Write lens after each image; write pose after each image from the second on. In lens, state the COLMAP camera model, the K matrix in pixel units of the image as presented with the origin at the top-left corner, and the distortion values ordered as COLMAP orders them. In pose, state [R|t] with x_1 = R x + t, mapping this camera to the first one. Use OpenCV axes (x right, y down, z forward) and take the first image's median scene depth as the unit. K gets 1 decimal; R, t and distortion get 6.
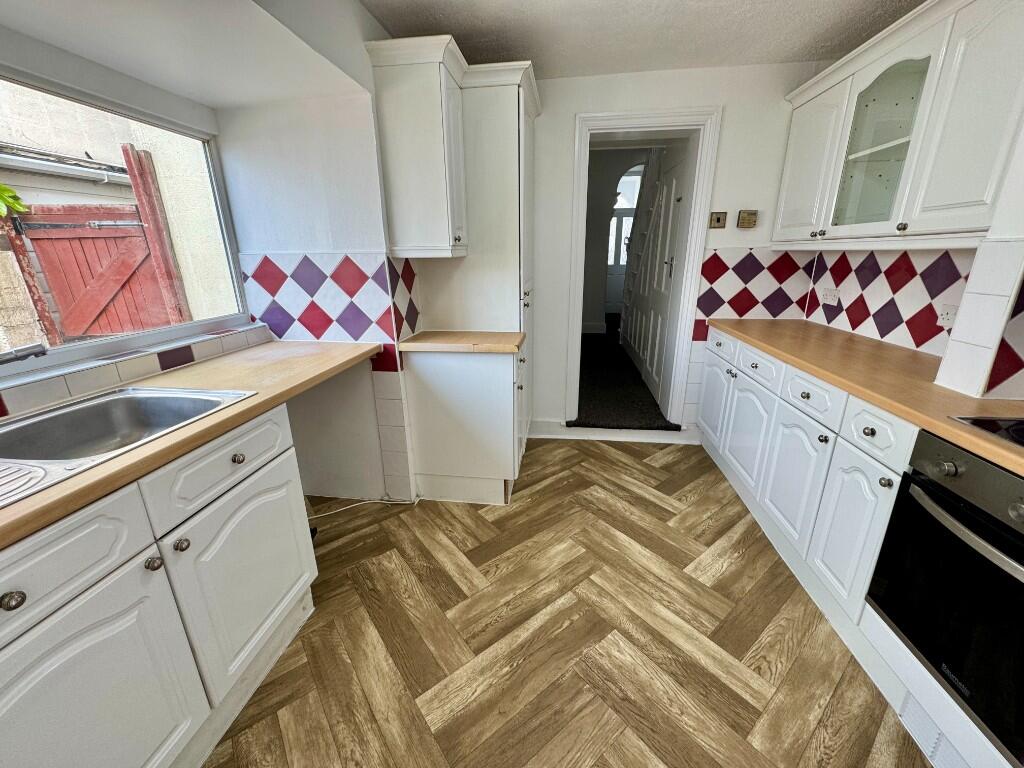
lens RADIAL K [[408.4, 0, 512.5], [0, 408.4, 383.4], [0, 0, 1]] dist [-0.000339, -0.000081]
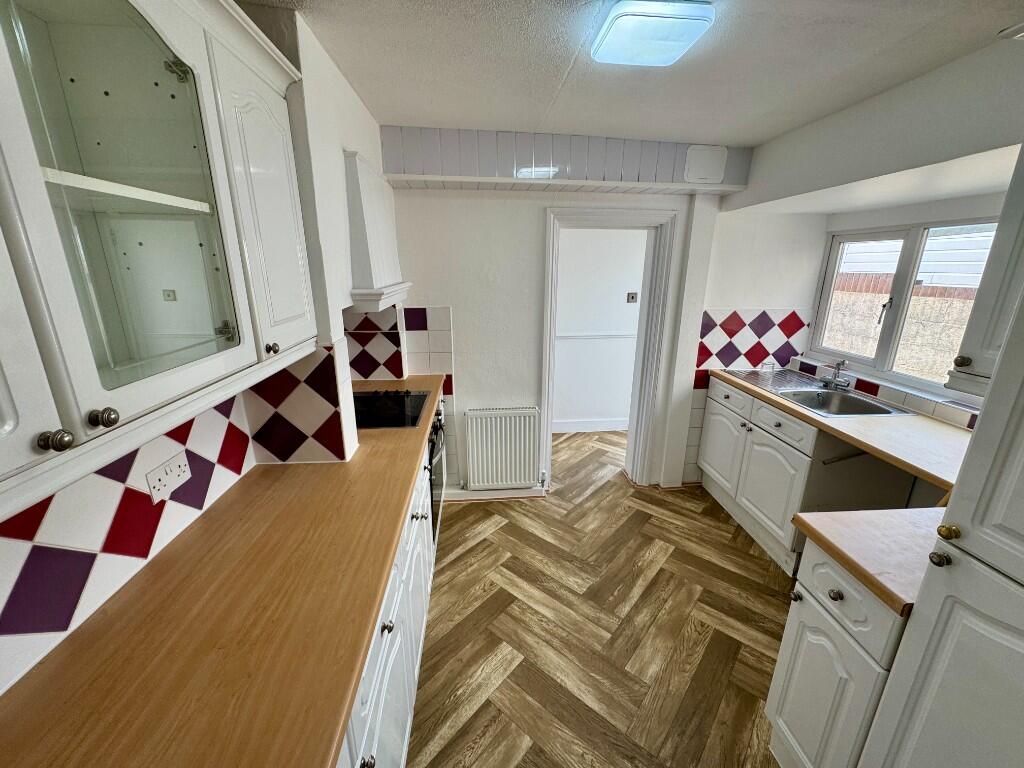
lens RADIAL K [[408.4, 0, 514.9], [0, 408.4, 383.6], [0, 0, 1]] dist [-0.000339, -0.000081]
pose [[-0.980218, 0.057914, -0.189259, 0.637731], [-0.057914, 0.830452, 0.554072, -0.684993], [0.189259, 0.554072, -0.810669, 1.548464]]
